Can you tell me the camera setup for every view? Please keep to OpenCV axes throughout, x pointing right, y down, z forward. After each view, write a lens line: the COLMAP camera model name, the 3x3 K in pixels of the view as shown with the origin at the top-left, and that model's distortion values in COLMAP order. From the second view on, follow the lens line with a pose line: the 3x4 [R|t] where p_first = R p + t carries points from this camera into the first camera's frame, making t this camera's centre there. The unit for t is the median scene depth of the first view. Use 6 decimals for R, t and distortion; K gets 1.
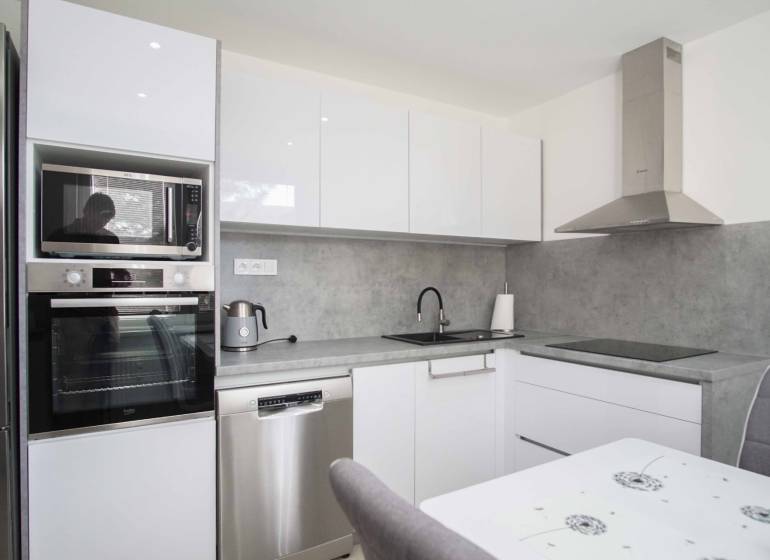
lens RADIAL K [[461.1, 0, 383.2], [0, 461.1, 276.5], [0, 0, 1]] dist [-0.026301, 0.003576]
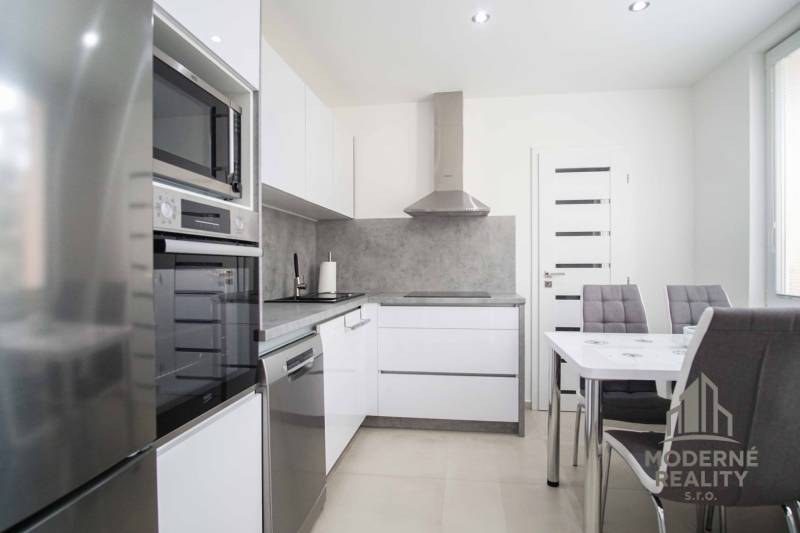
lens RADIAL K [[436.1, 0, 396.9], [0, 436.1, 265.0], [0, 0, 1]] dist [-0.030056, 0.005734]
pose [[0.636311, -0.001810, 0.771431, -0.645723], [-0.004645, 0.999970, 0.006178, 0.052878], [-0.771419, -0.007514, 0.636283, 0.225537]]
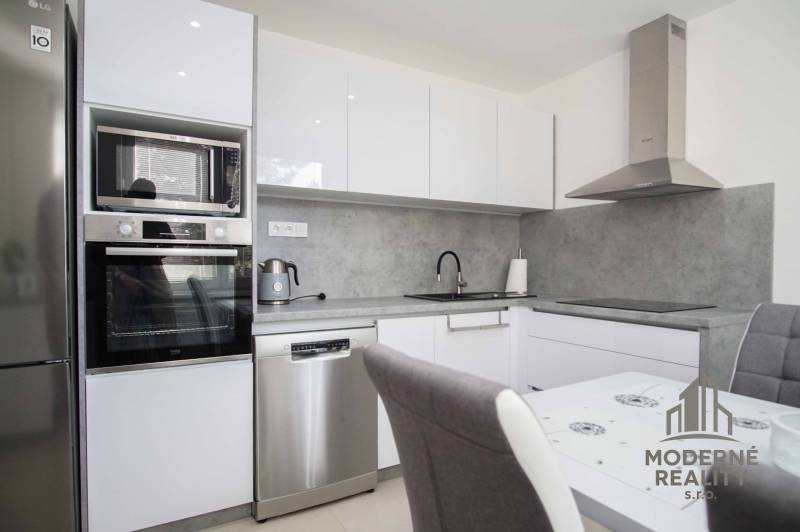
lens RADIAL K [[436.1, 0, 398.0], [0, 436.1, 261.9], [0, 0, 1]] dist [-0.030056, 0.005734]
pose [[0.999882, 0.002999, -0.015092, -0.002308], [-0.002828, 0.999931, 0.011361, 0.046239], [0.015125, -0.011317, 0.999822, -0.024037]]
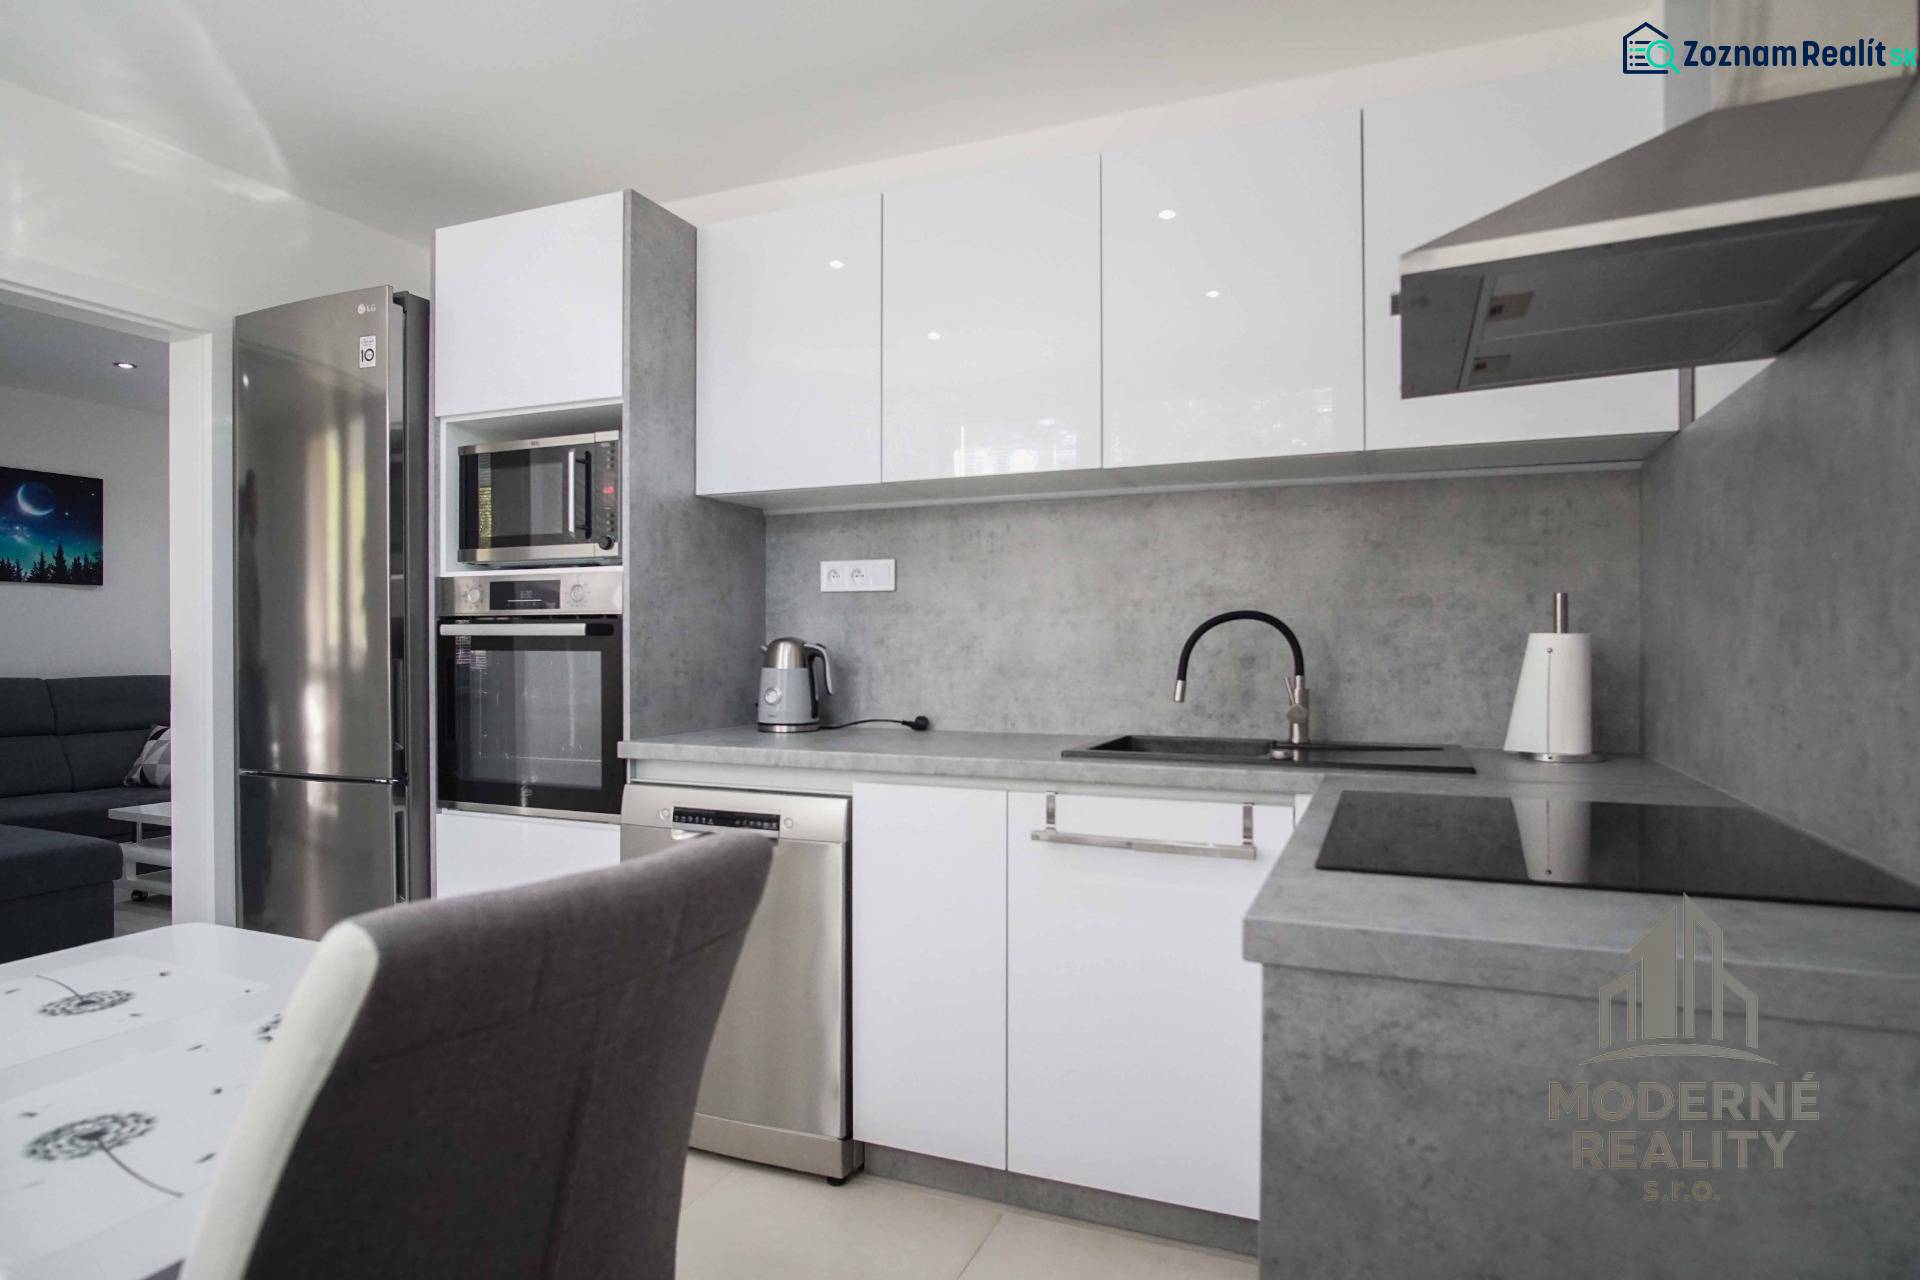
lens RADIAL K [[1046.6, 0, 963.7], [0, 1046.6, 634.3], [0, 0, 1]] dist [-0.030056, 0.005734]
pose [[0.598295, -0.006920, -0.801246, 0.763550], [0.009149, 0.999957, -0.001805, 0.050177], [0.801223, -0.006251, 0.598333, 0.425565]]
